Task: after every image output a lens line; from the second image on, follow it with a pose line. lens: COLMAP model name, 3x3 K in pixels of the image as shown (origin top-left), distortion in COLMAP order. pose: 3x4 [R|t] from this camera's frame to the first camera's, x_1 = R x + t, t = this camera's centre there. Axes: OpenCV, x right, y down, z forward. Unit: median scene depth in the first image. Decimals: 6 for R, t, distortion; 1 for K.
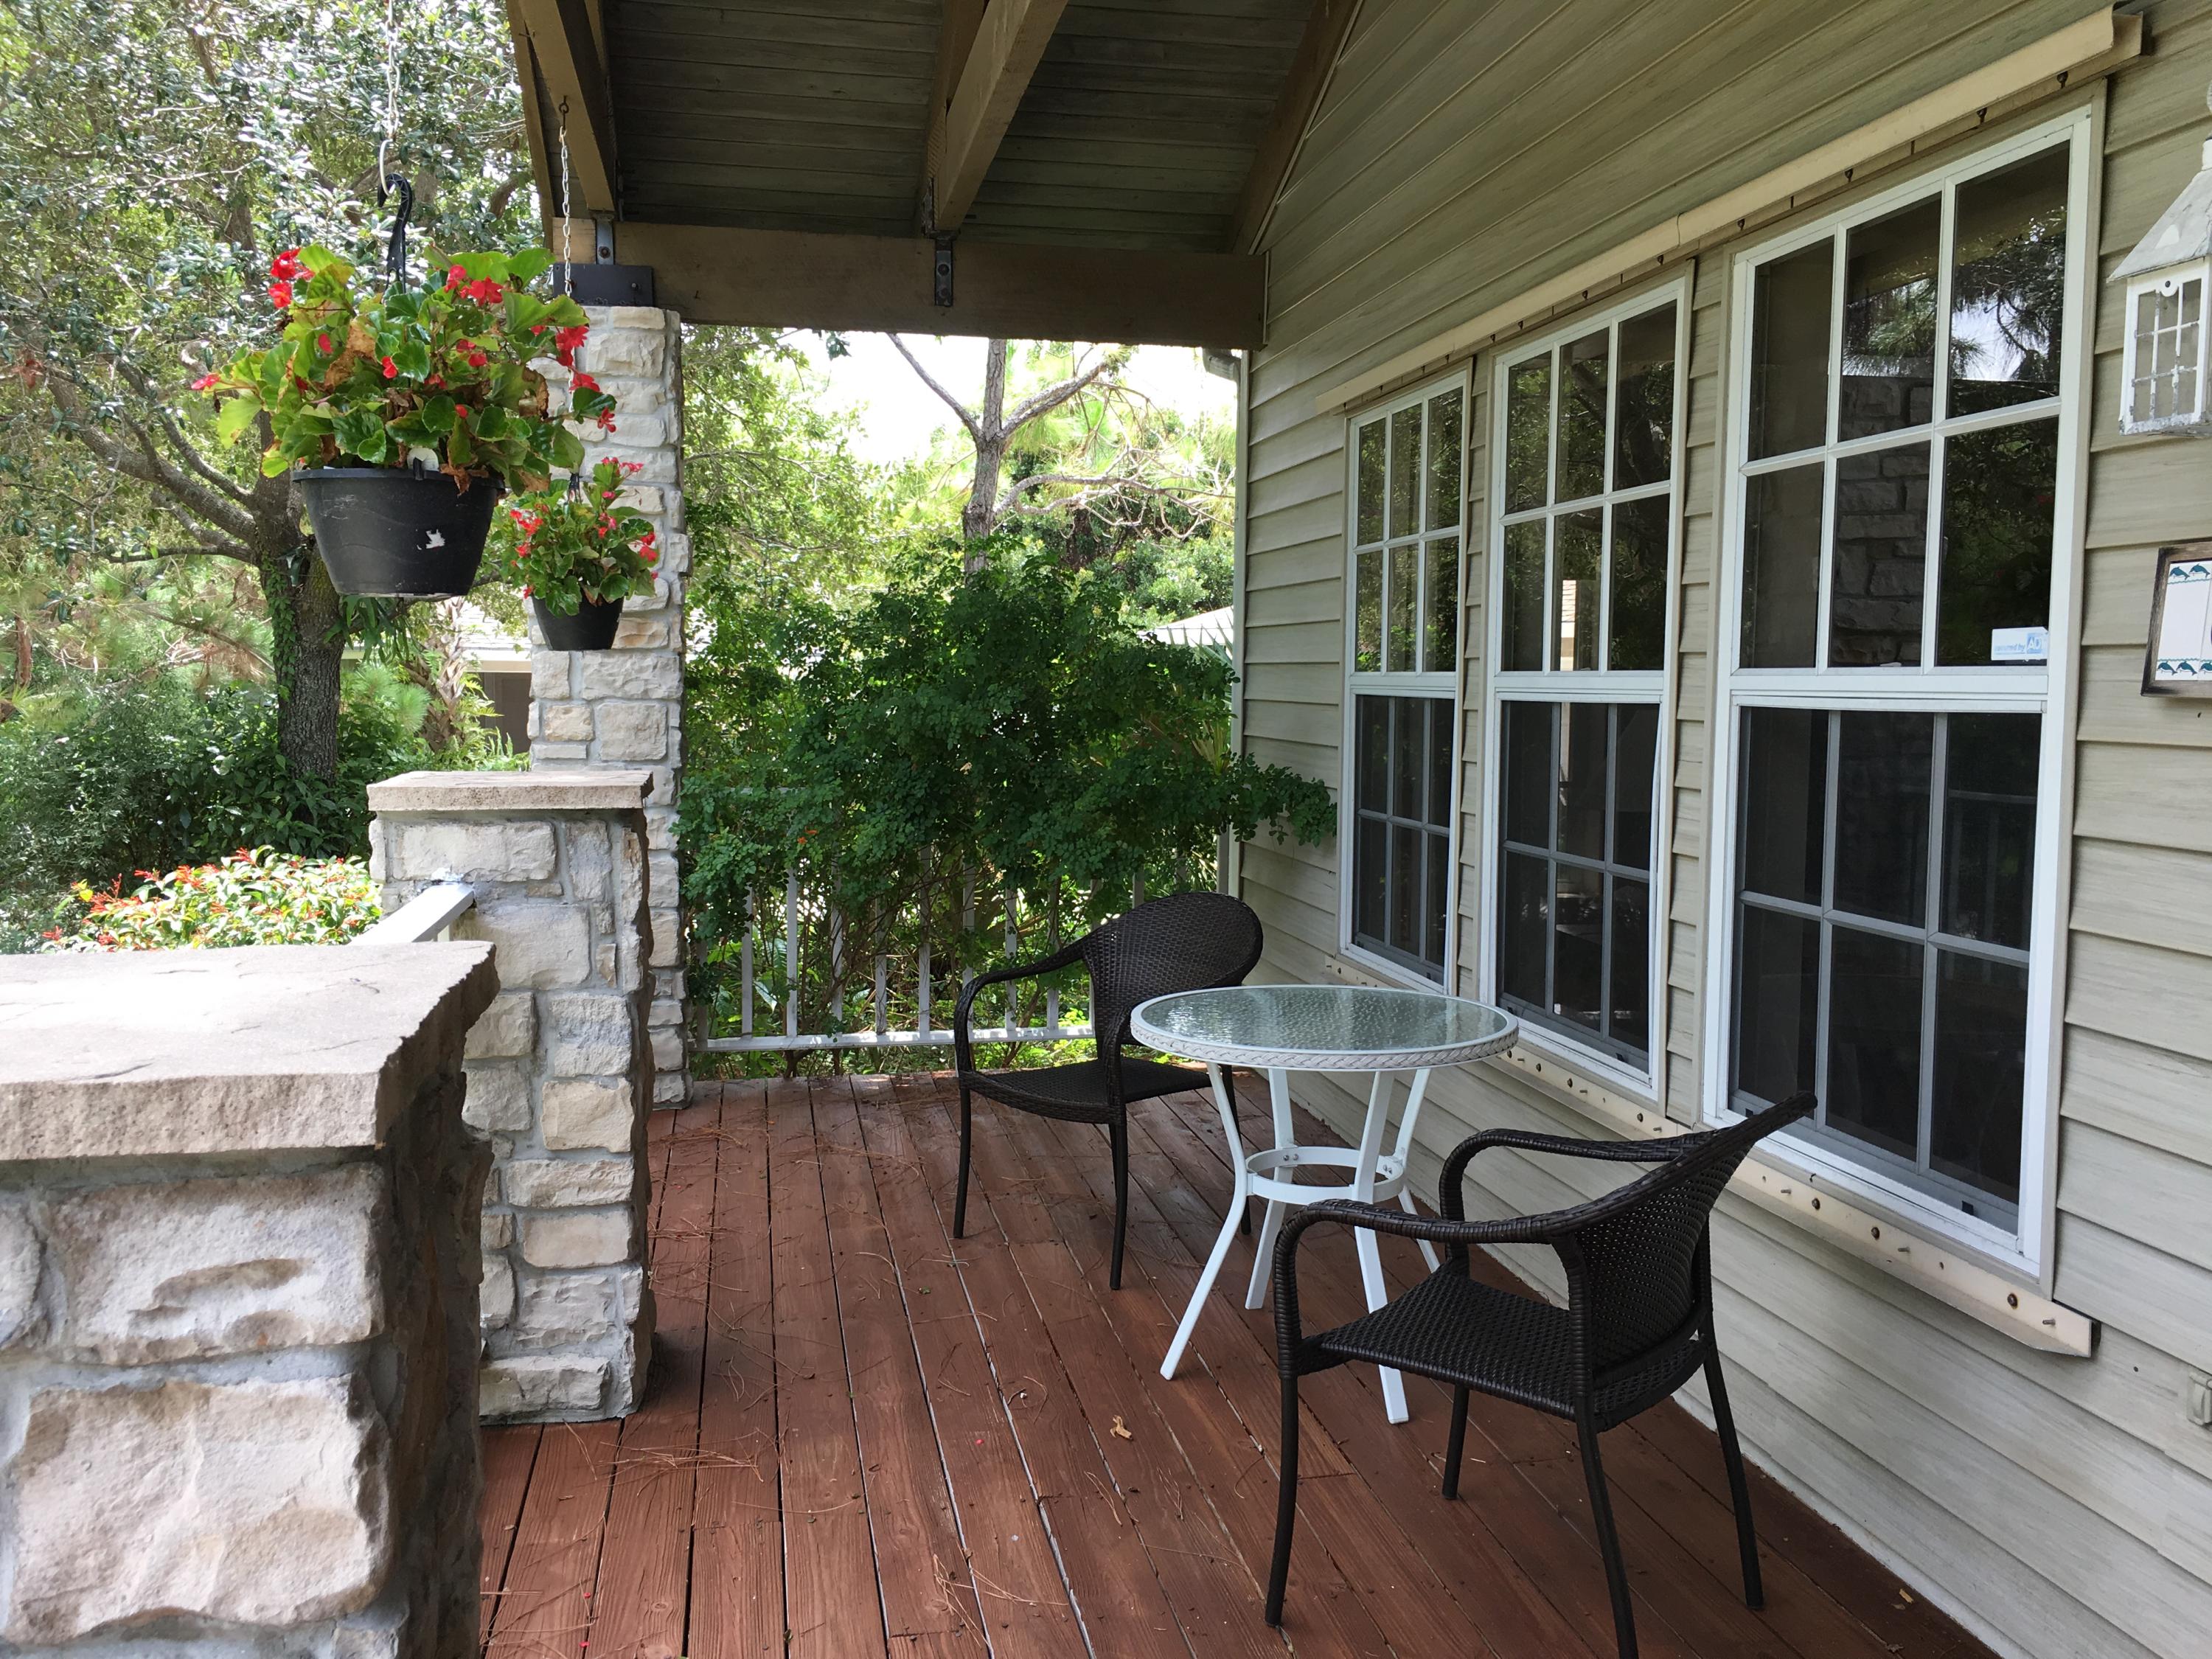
lens RADIAL K [[1856.4, 0, 1106.2], [0, 1856.4, 833.7], [0, 0, 1]] dist [0.057521, -0.080404]
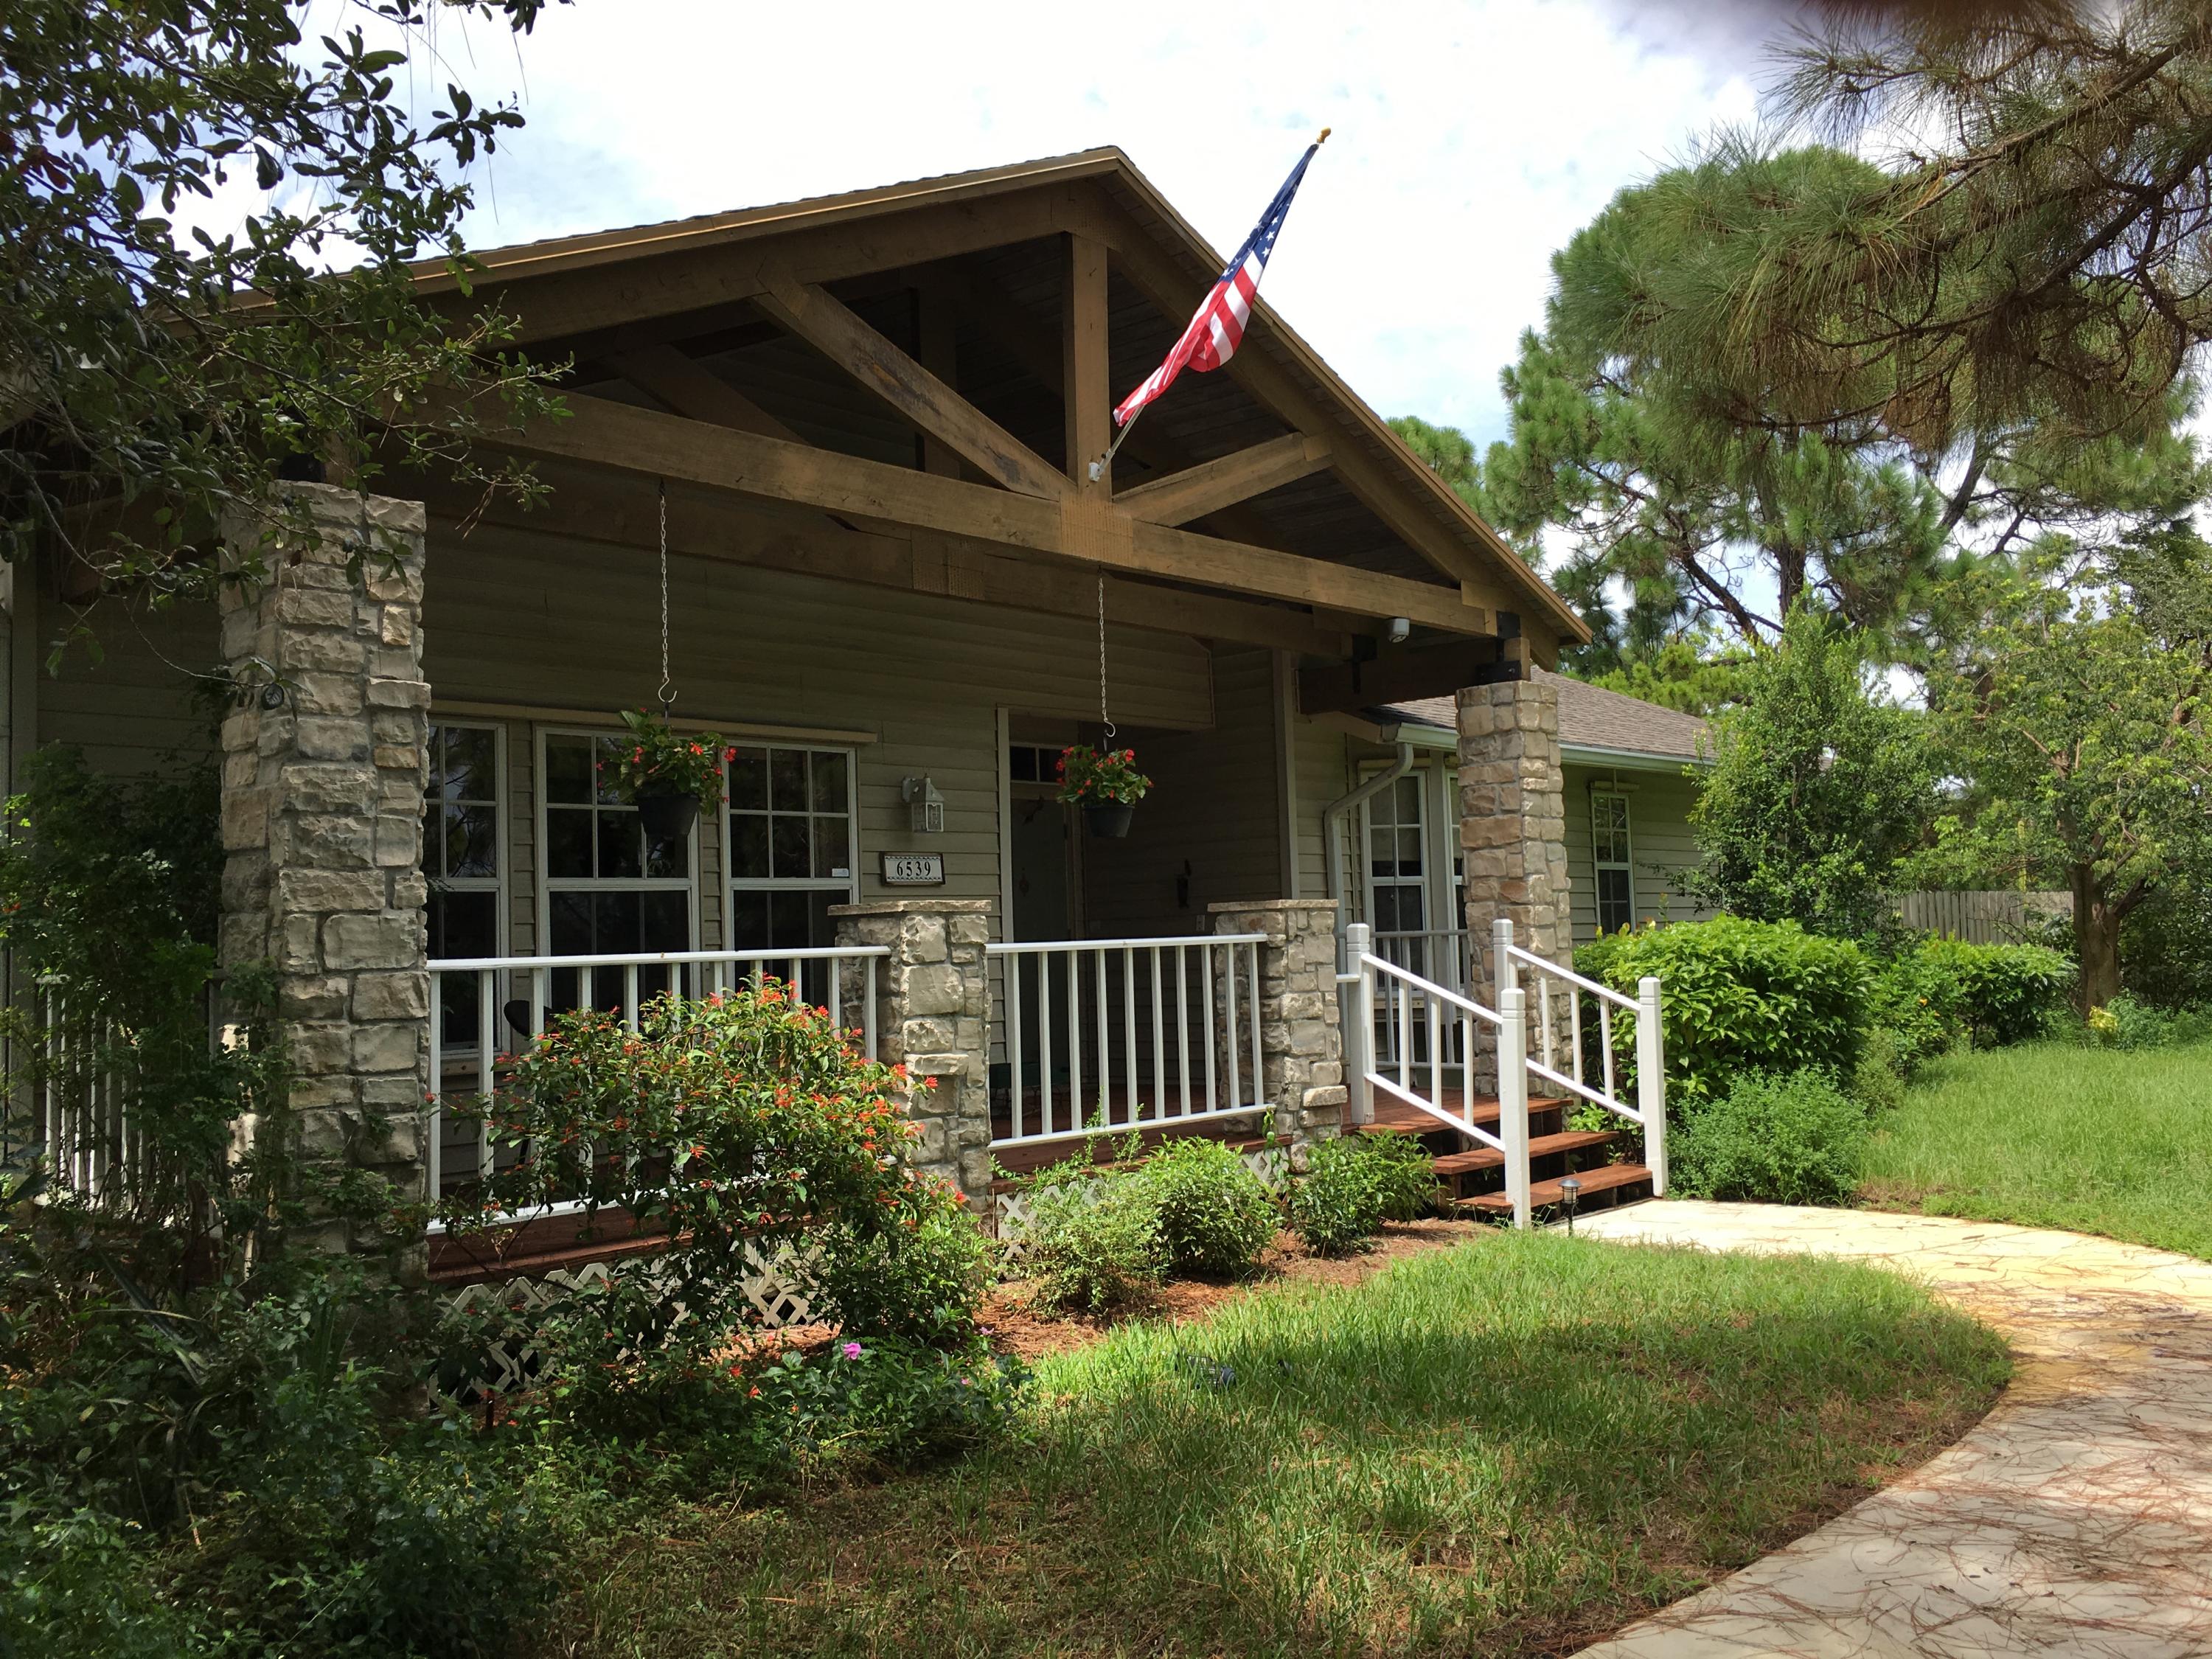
lens RADIAL K [[1856.4, 0, 1105.5], [0, 1856.4, 828.5], [0, 0, 1]] dist [0.057521, -0.080404]
pose [[-0.606596, 0.051853, 0.793318, -2.994894], [0.091923, 0.995753, 0.005203, -0.155272], [-0.789678, 0.076080, -0.608786, 2.857311]]
